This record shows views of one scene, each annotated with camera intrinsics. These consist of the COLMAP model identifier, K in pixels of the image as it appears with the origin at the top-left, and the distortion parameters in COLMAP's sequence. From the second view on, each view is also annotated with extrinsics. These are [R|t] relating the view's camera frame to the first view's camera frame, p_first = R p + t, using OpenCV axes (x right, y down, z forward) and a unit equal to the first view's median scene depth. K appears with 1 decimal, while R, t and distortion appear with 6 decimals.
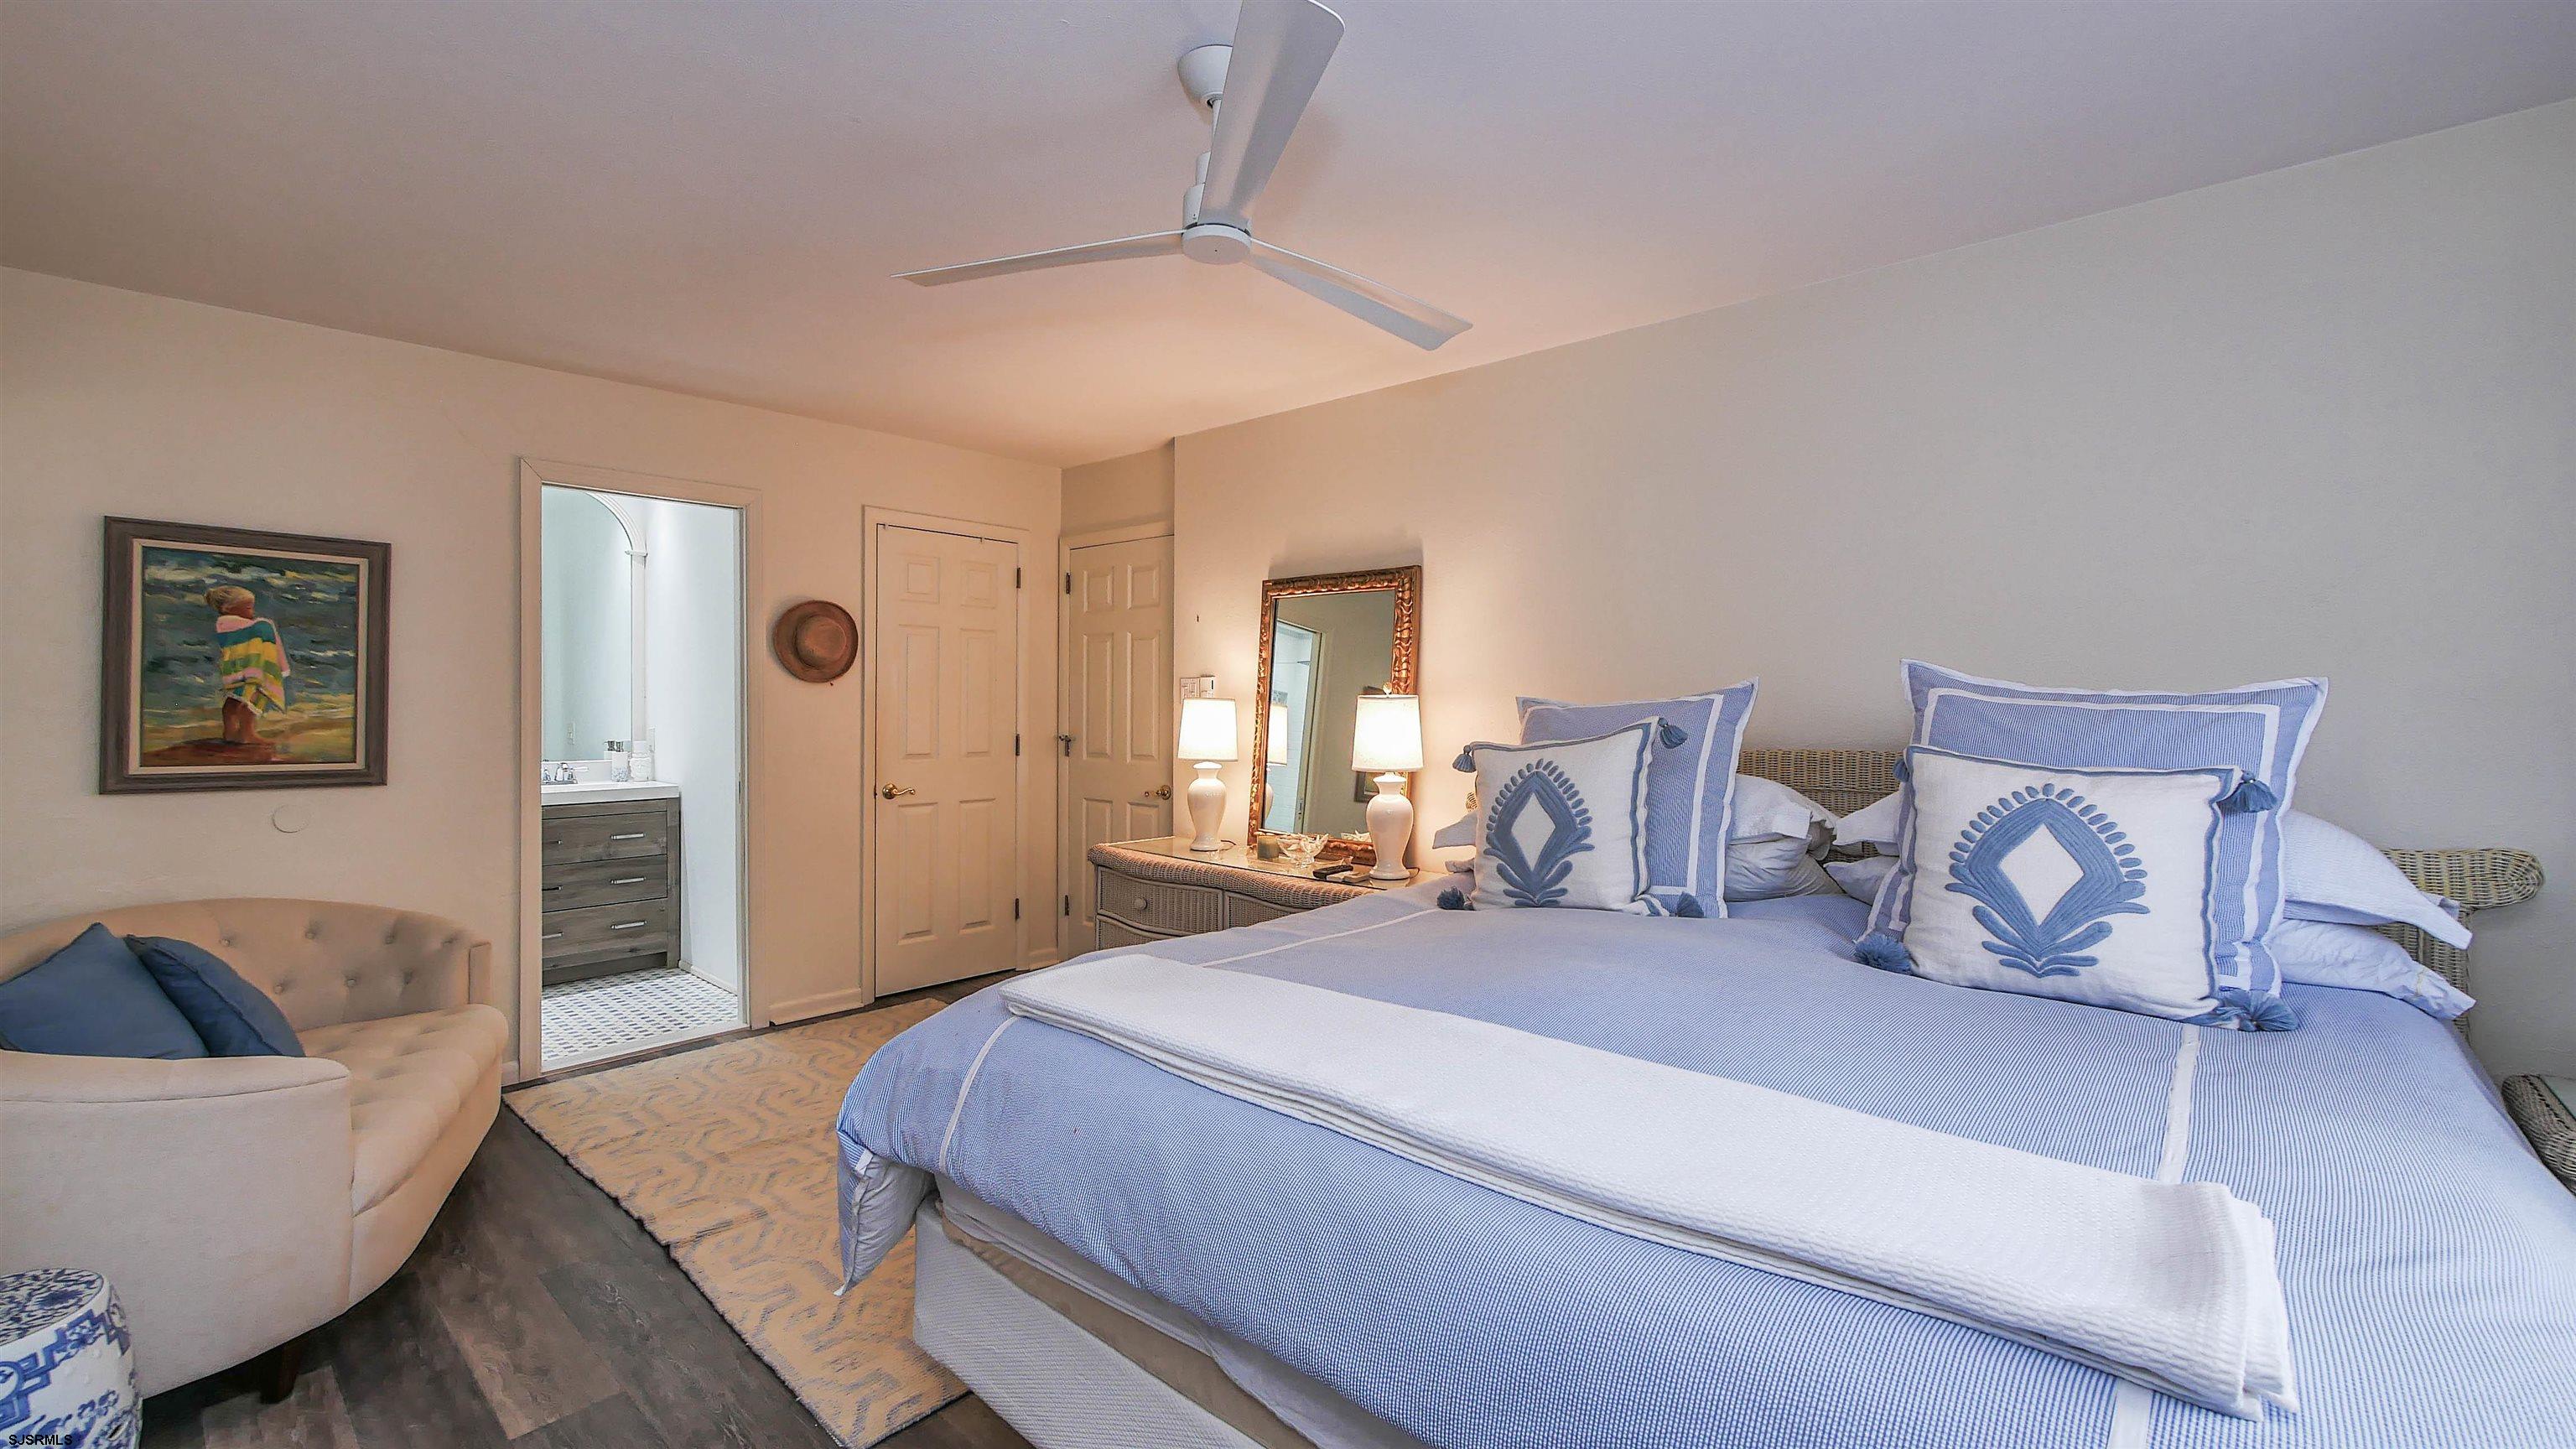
lens RADIAL K [[1058.3, 0, 1290.1], [0, 1058.3, 703.6], [0, 0, 1]] dist [-0.007979, 0.000516]
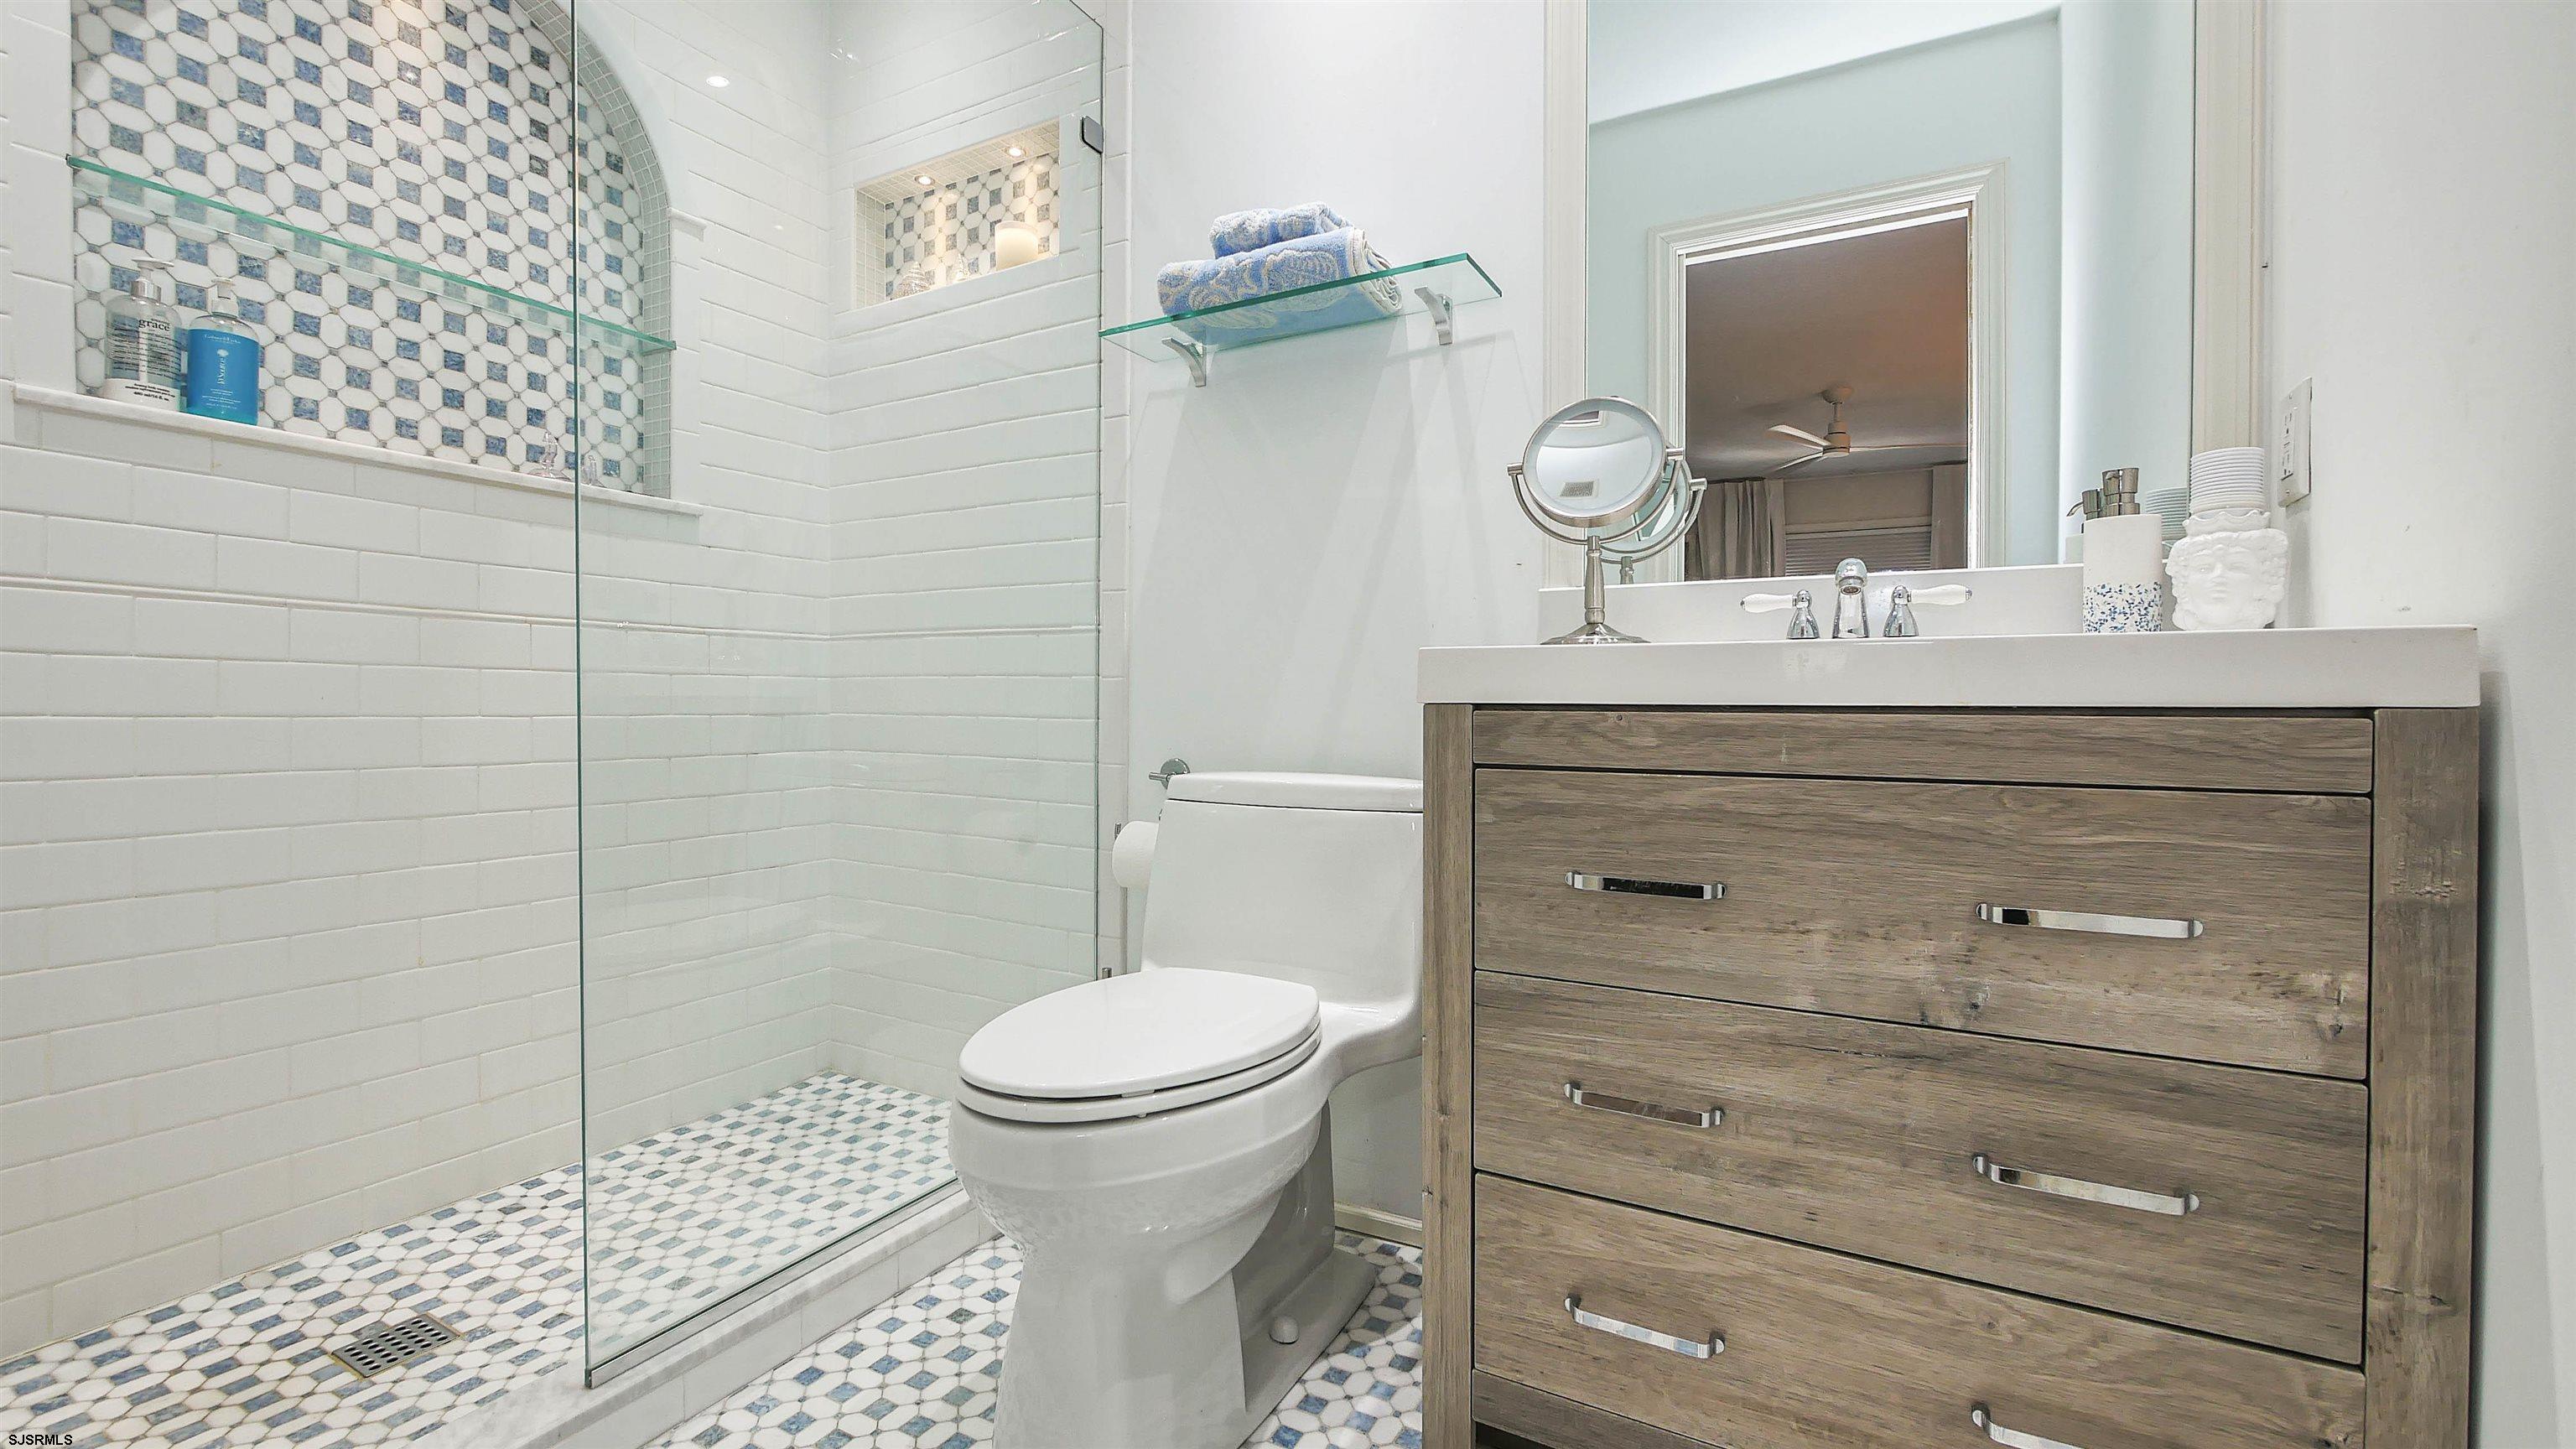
lens RADIAL K [[1061.1, 0, 1289.0], [0, 1061.1, 738.0], [0, 0, 1]] dist [-0.001638, -0.000258]
pose [[0.236366, 0.021050, -0.971436, -0.752997], [-0.006518, 0.999777, 0.020078, 0.143559], [0.971642, 0.001586, 0.236450, 1.273959]]
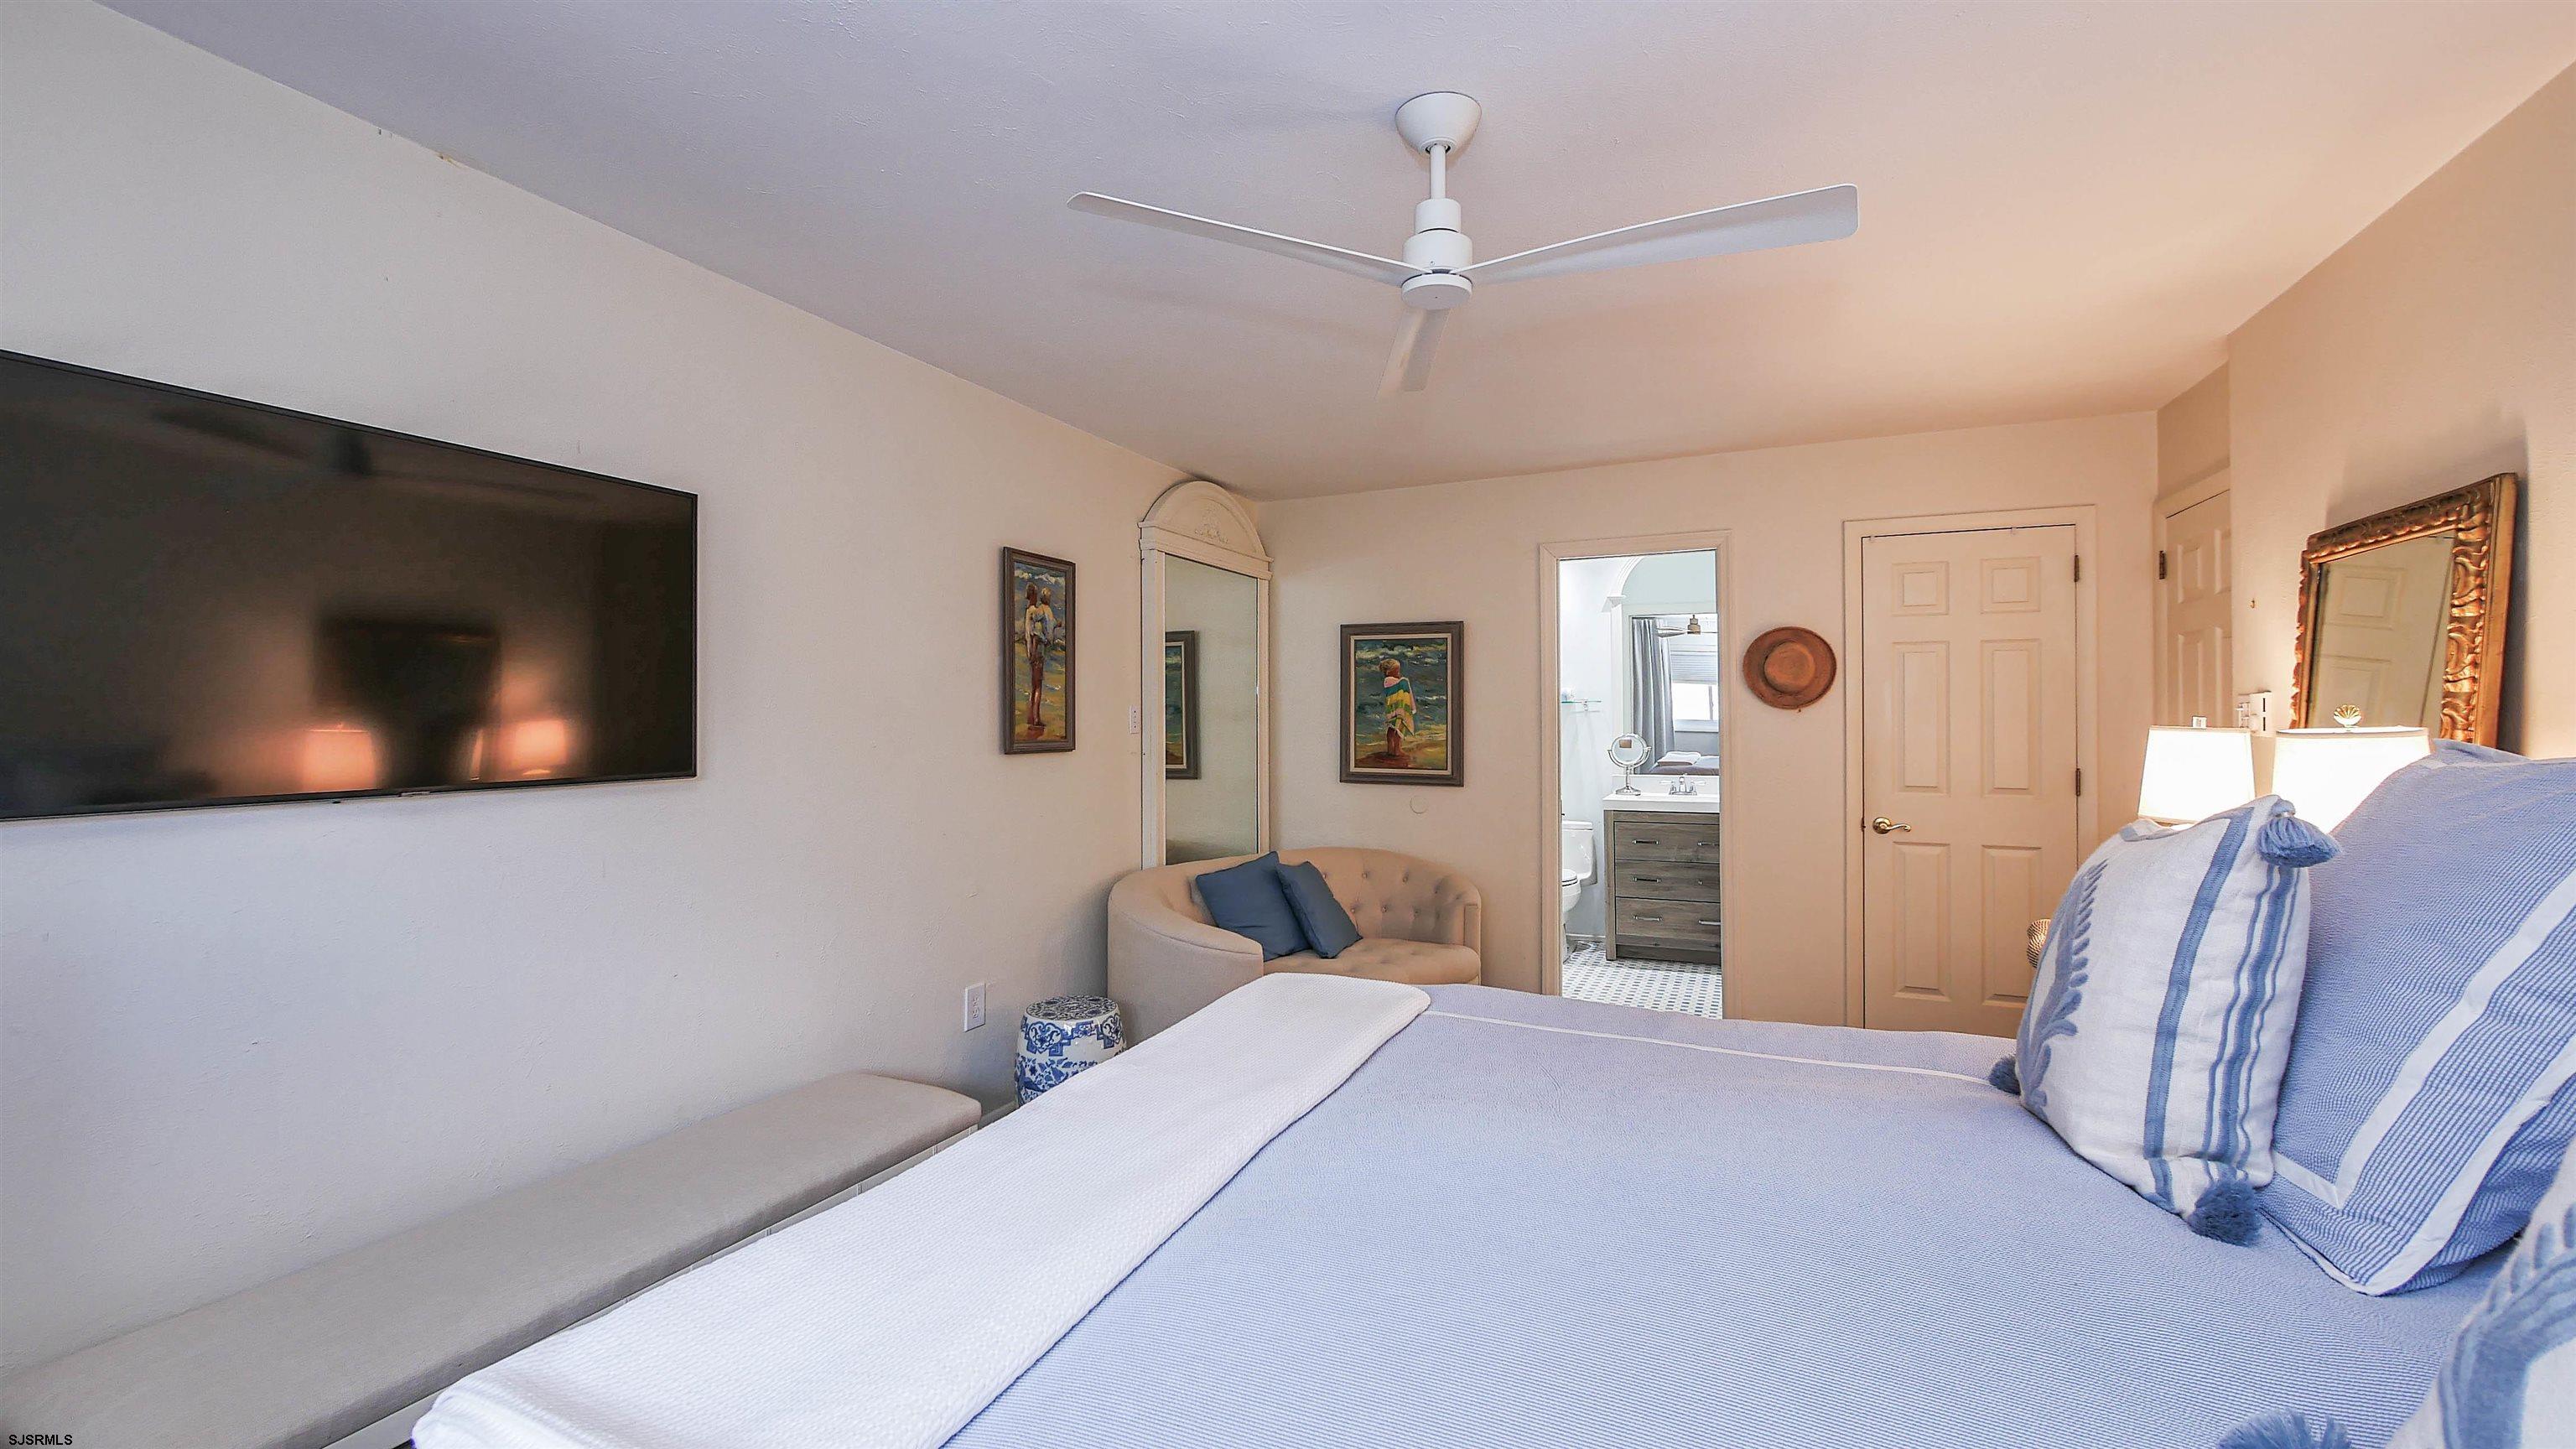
lens RADIAL K [[1061.1, 0, 1289.0], [0, 1061.1, 738.0], [0, 0, 1]] dist [-0.001638, -0.000258]
pose [[0.303366, 0.014776, -0.952759, 0.490678], [0.005399, 0.999837, 0.017225, -0.017295], [0.952859, -0.010369, 0.303237, 0.334067]]
